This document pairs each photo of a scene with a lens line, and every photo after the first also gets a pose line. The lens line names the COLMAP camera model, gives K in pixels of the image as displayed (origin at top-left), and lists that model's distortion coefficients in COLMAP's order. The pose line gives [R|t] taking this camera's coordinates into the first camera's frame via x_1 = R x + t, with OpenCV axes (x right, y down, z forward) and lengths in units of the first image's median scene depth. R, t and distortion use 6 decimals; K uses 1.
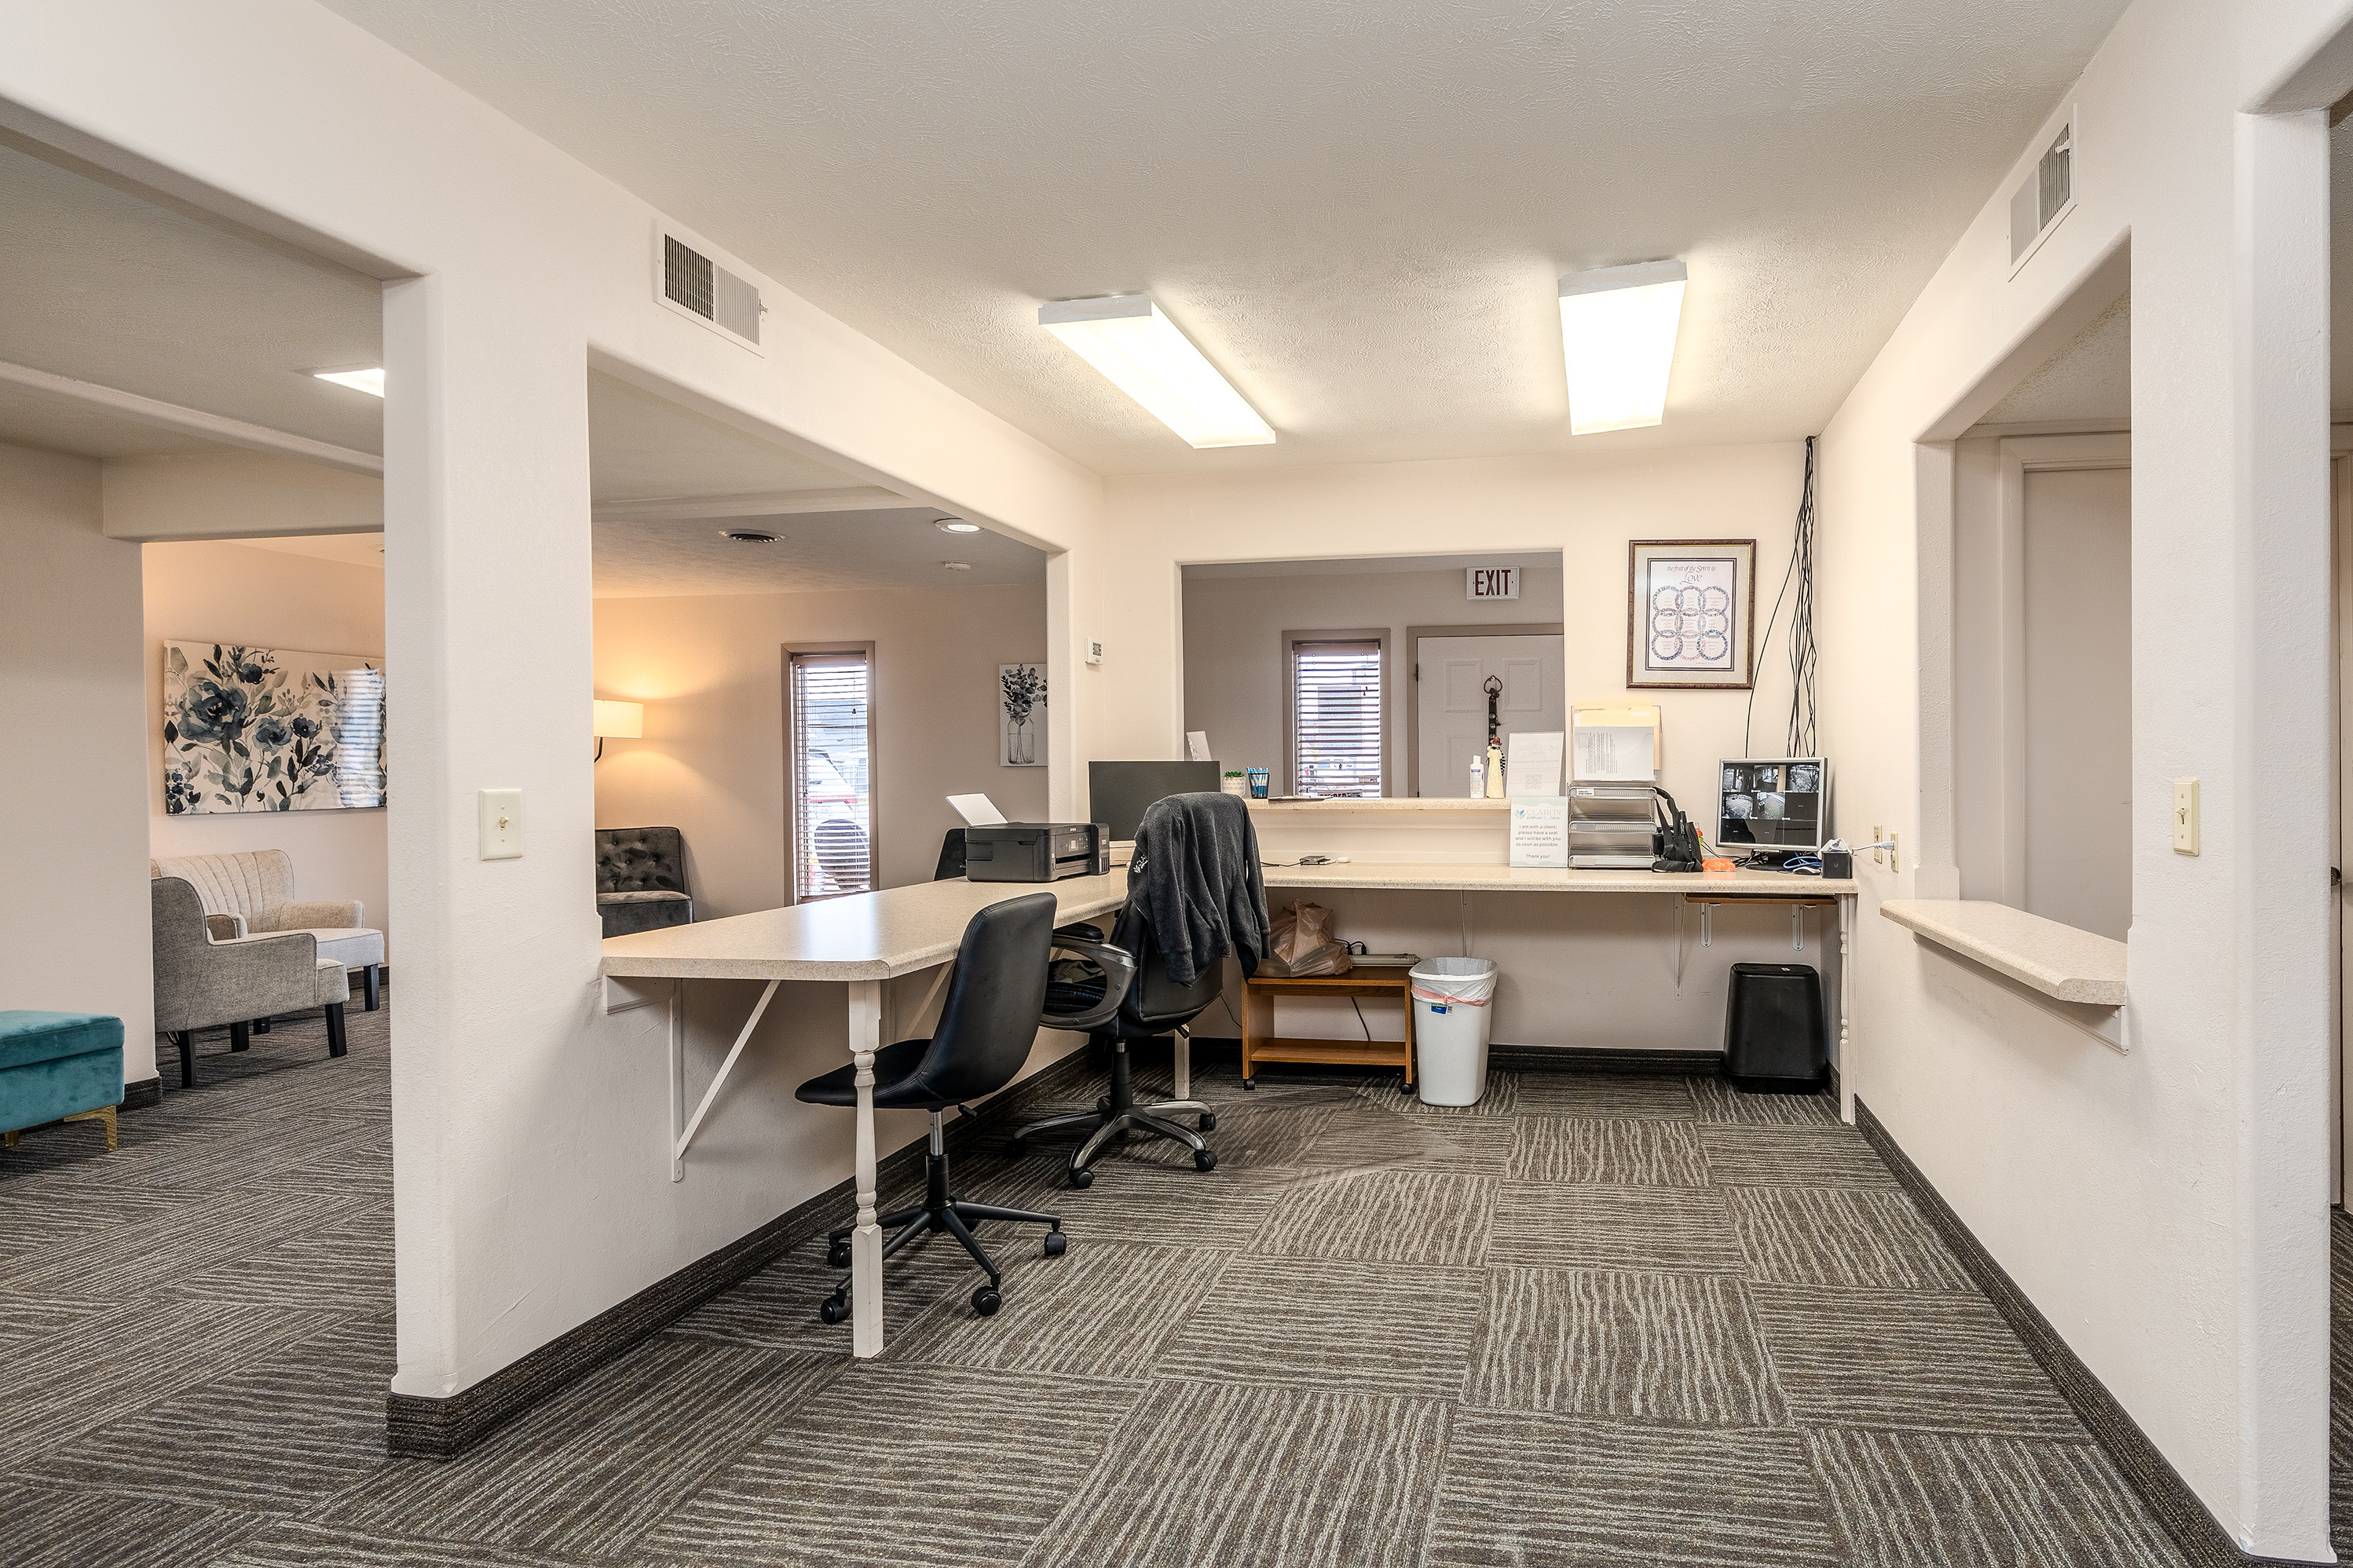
lens RADIAL K [[1136.6, 0, 1413.6], [0, 1136.6, 783.0], [0, 0, 1]] dist [0.001728, 0.000493]
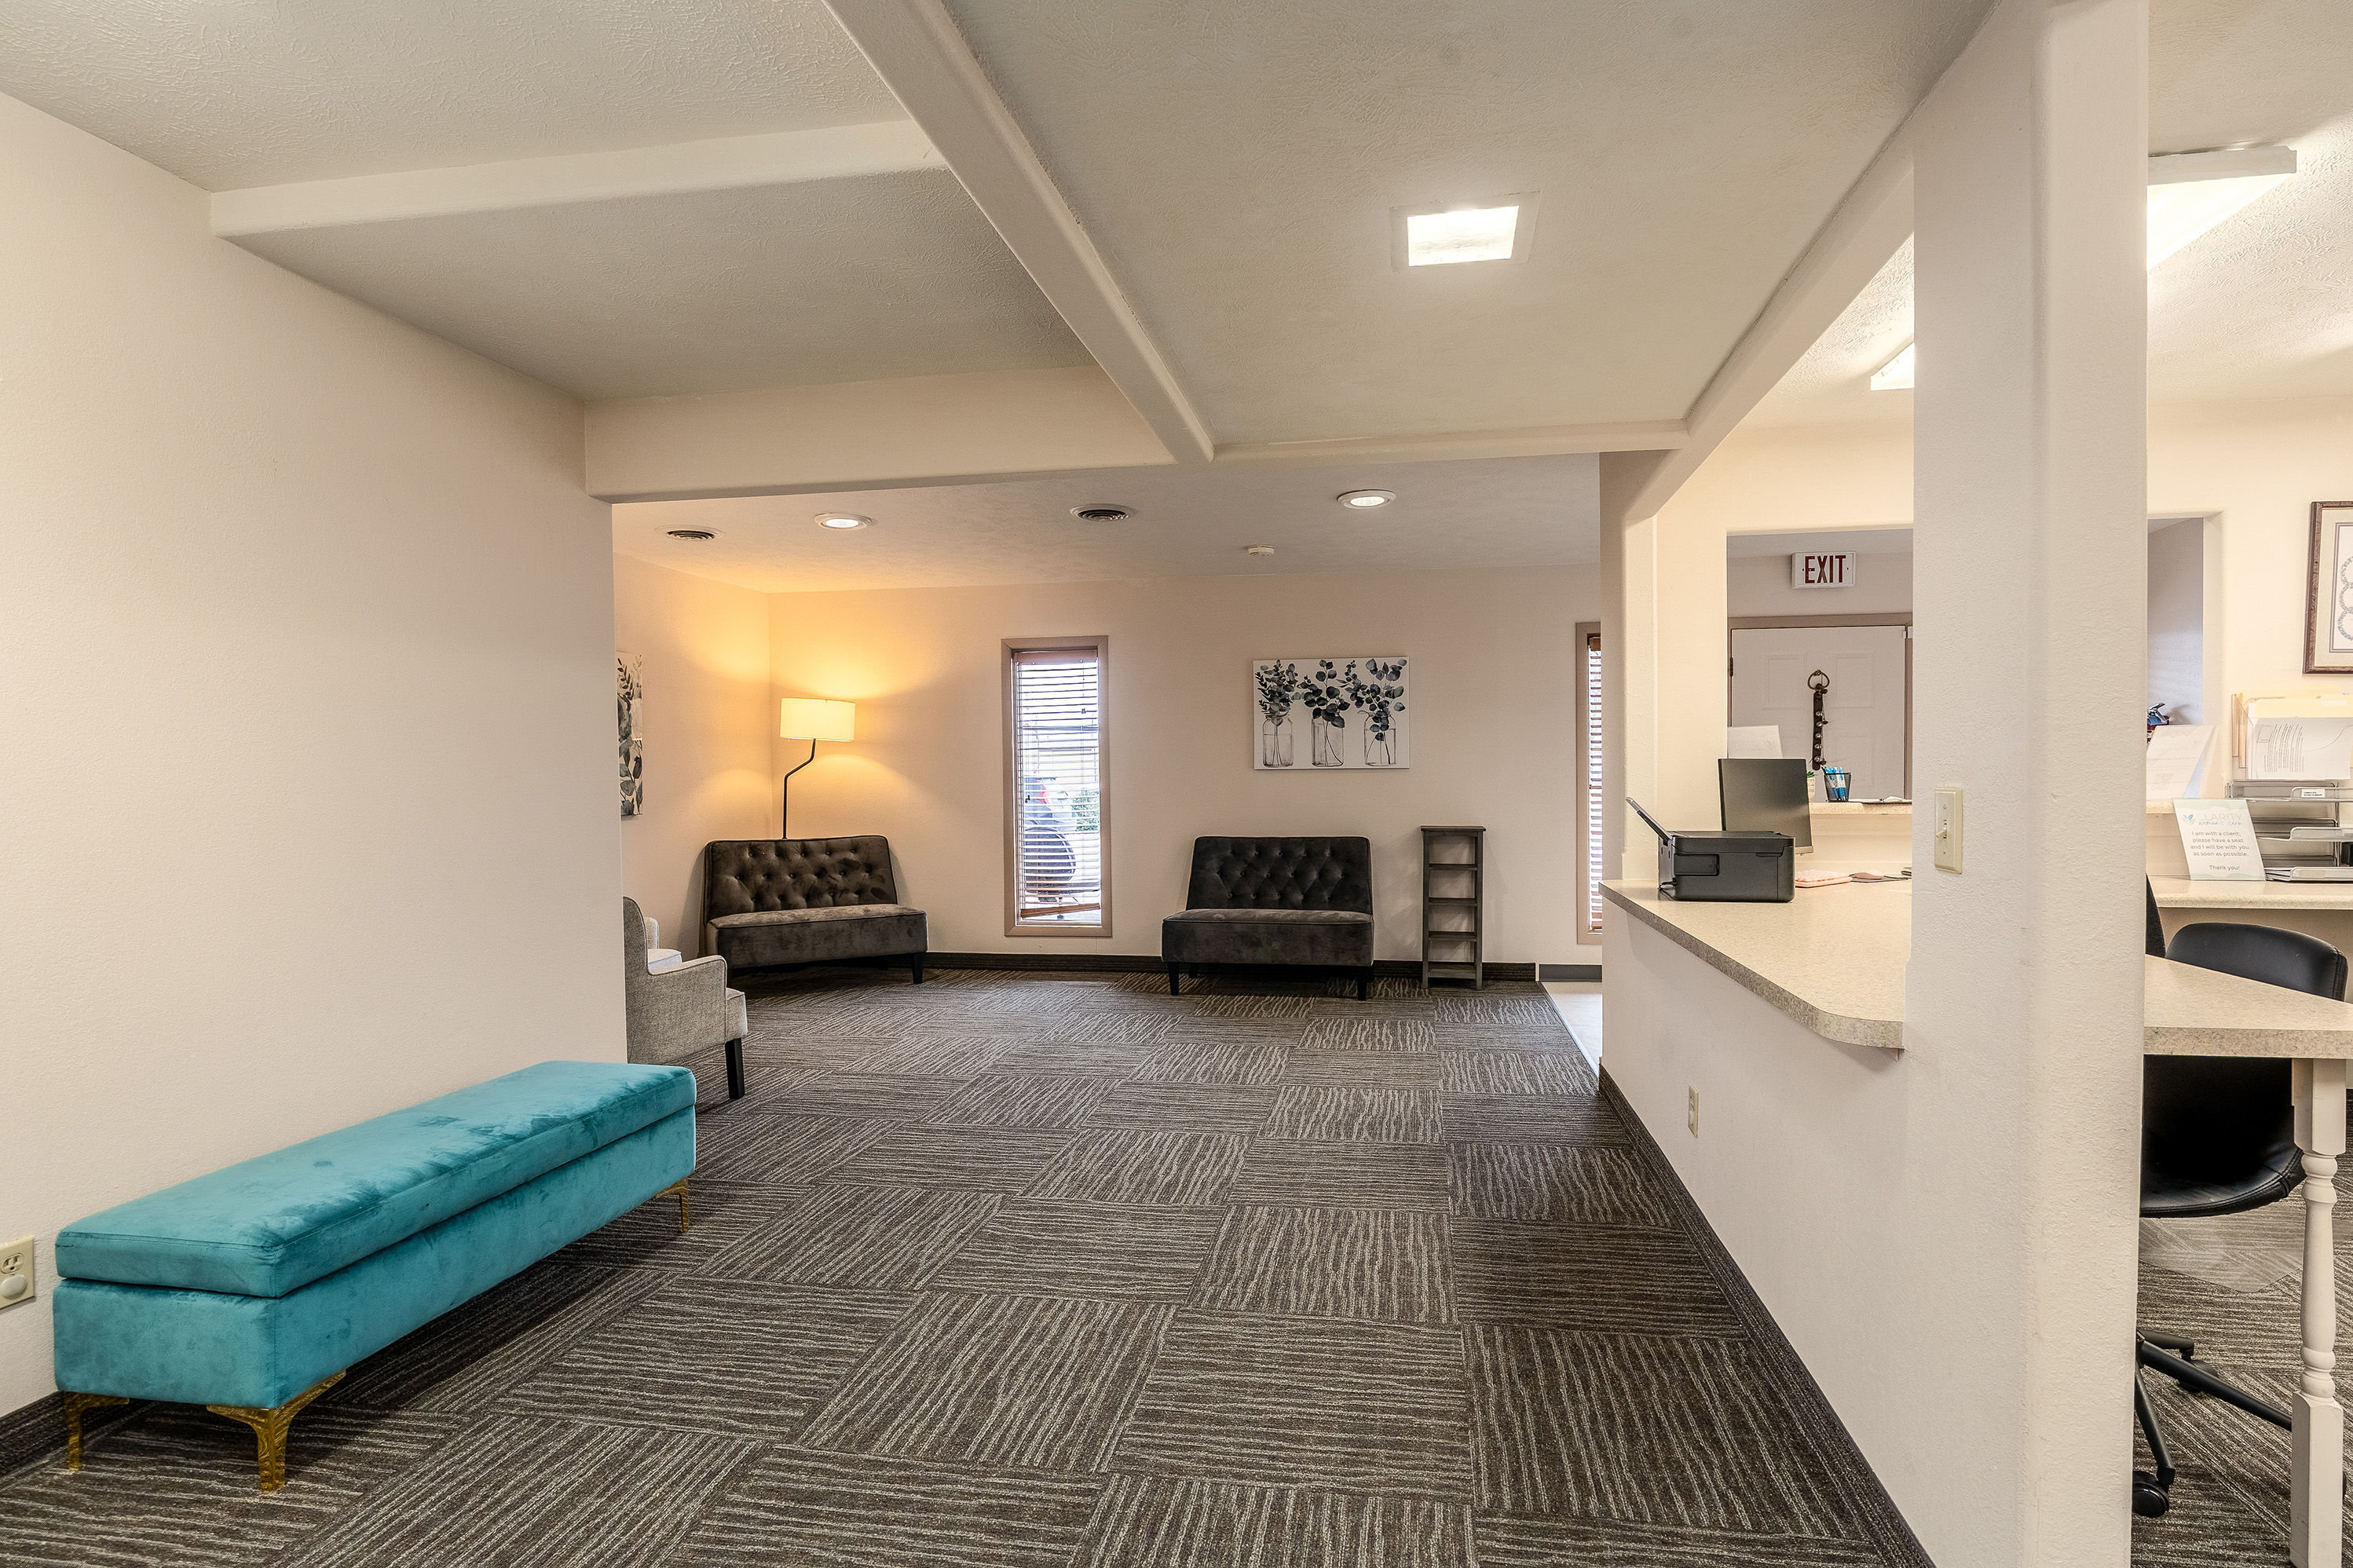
lens RADIAL K [[1094.2, 0, 1263.2], [0, 1094.2, 798.0], [0, 0, 1]] dist [-0.002609, 0.000018]
pose [[0.999970, -0.002514, 0.007261, -0.393822], [0.002464, 0.999974, 0.006816, 0.002594], [-0.007278, -0.006797, 0.999950, 0.112012]]
